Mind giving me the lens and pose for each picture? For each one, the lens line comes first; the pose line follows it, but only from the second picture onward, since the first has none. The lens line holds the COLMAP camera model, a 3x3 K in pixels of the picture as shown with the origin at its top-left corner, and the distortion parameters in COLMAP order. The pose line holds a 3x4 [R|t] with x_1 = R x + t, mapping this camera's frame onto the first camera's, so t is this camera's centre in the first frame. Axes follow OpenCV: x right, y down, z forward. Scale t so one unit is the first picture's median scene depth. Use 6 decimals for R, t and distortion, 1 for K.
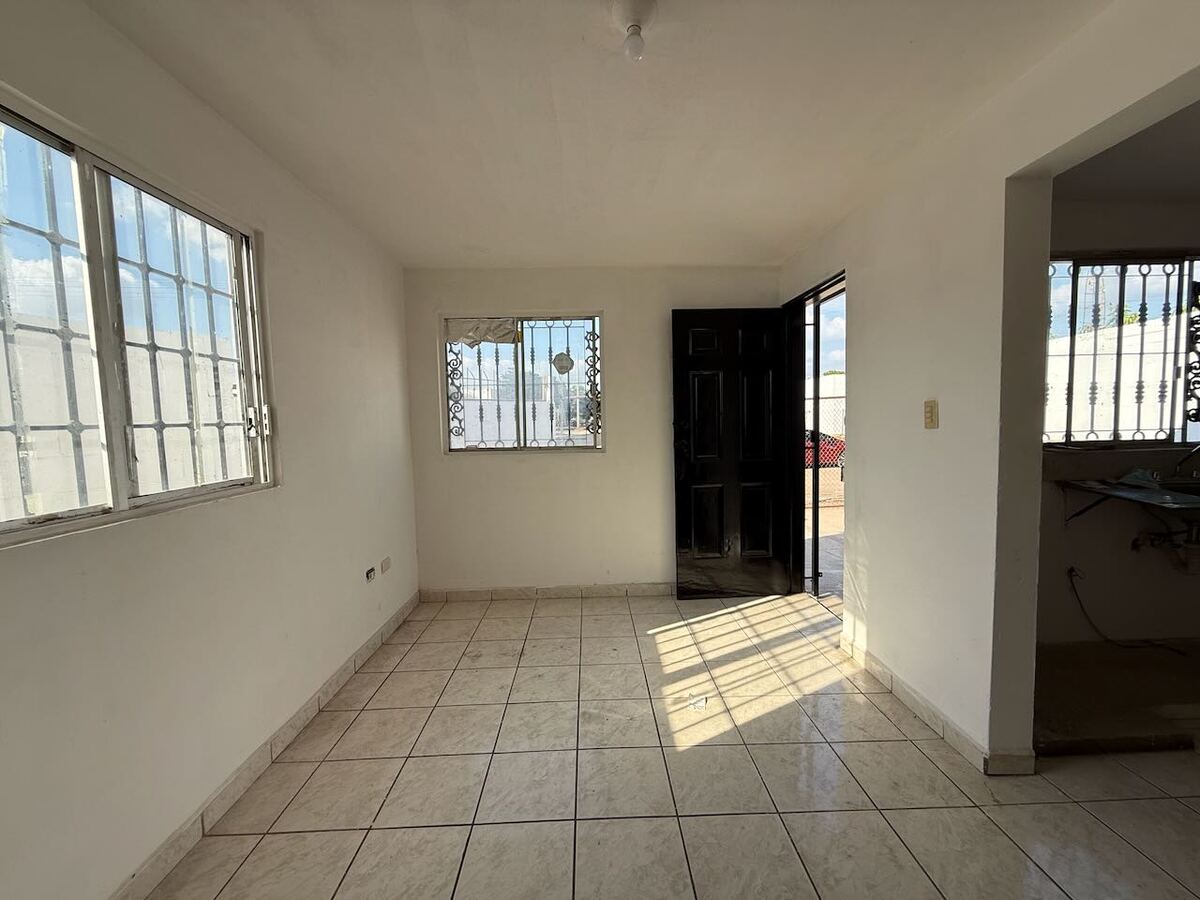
lens RADIAL K [[479.7, 0, 596.0], [0, 479.7, 448.9], [0, 0, 1]] dist [0.000211, 0.000736]
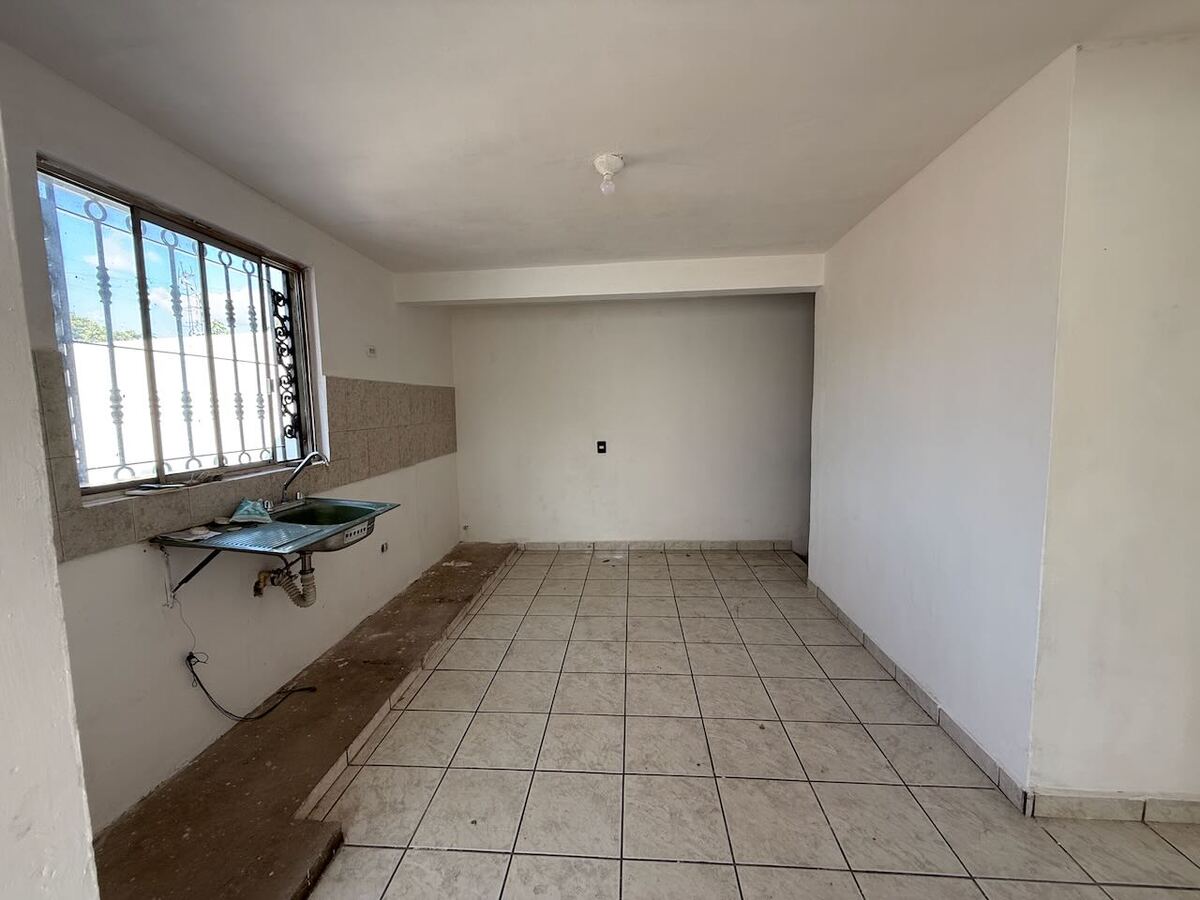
lens RADIAL K [[479.7, 0, 596.0], [0, 479.7, 448.9], [0, 0, 1]] dist [0.000211, 0.000736]
pose [[0.098230, -0.065546, 0.993003, 0.361822], [0.083300, 0.994868, 0.057429, -0.041139], [-0.991671, 0.077075, 0.103186, 0.306486]]
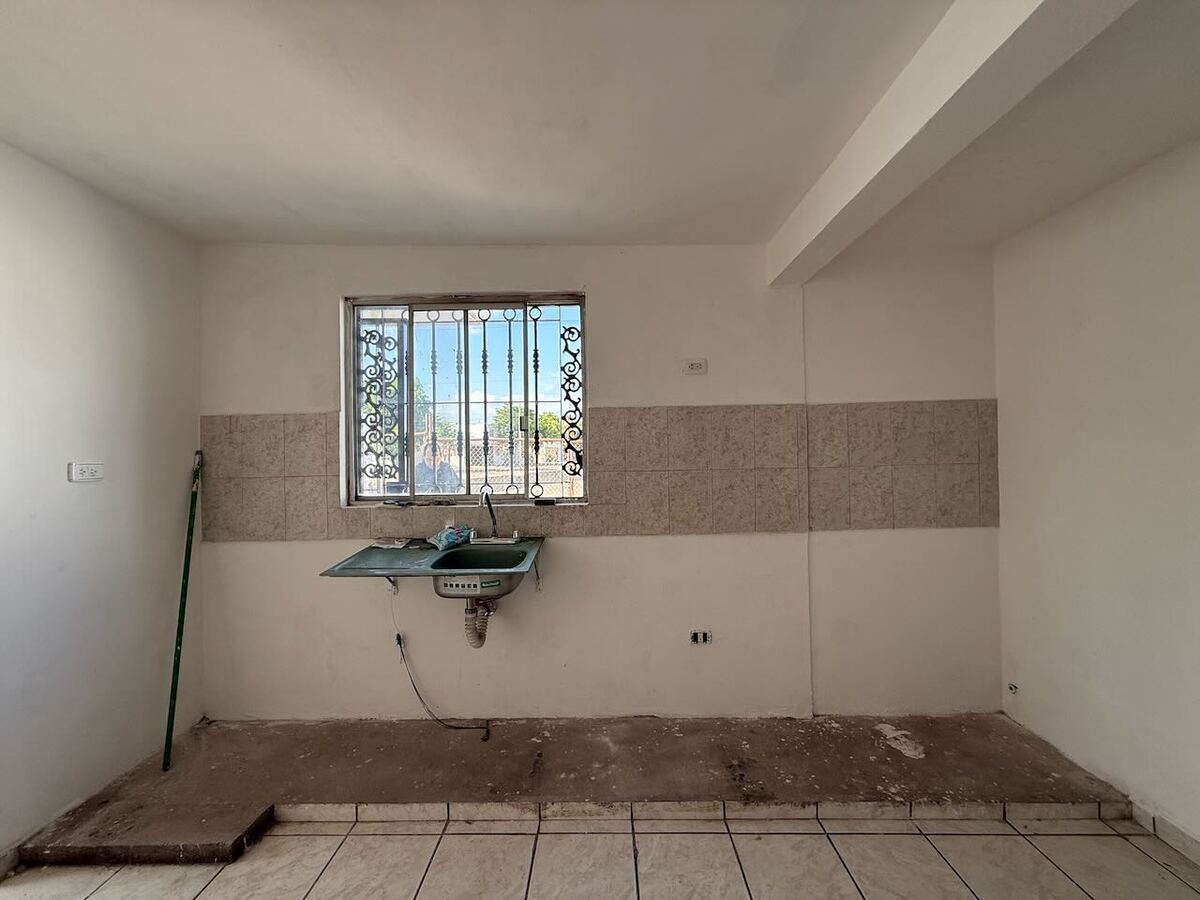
lens RADIAL K [[479.7, 0, 596.0], [0, 479.7, 448.9], [0, 0, 1]] dist [0.000211, 0.000736]
pose [[0.999271, 0.009386, -0.037015, 1.368971], [-0.012127, 0.997145, -0.074533, -0.039847], [0.036210, 0.074927, 0.996531, 0.080074]]
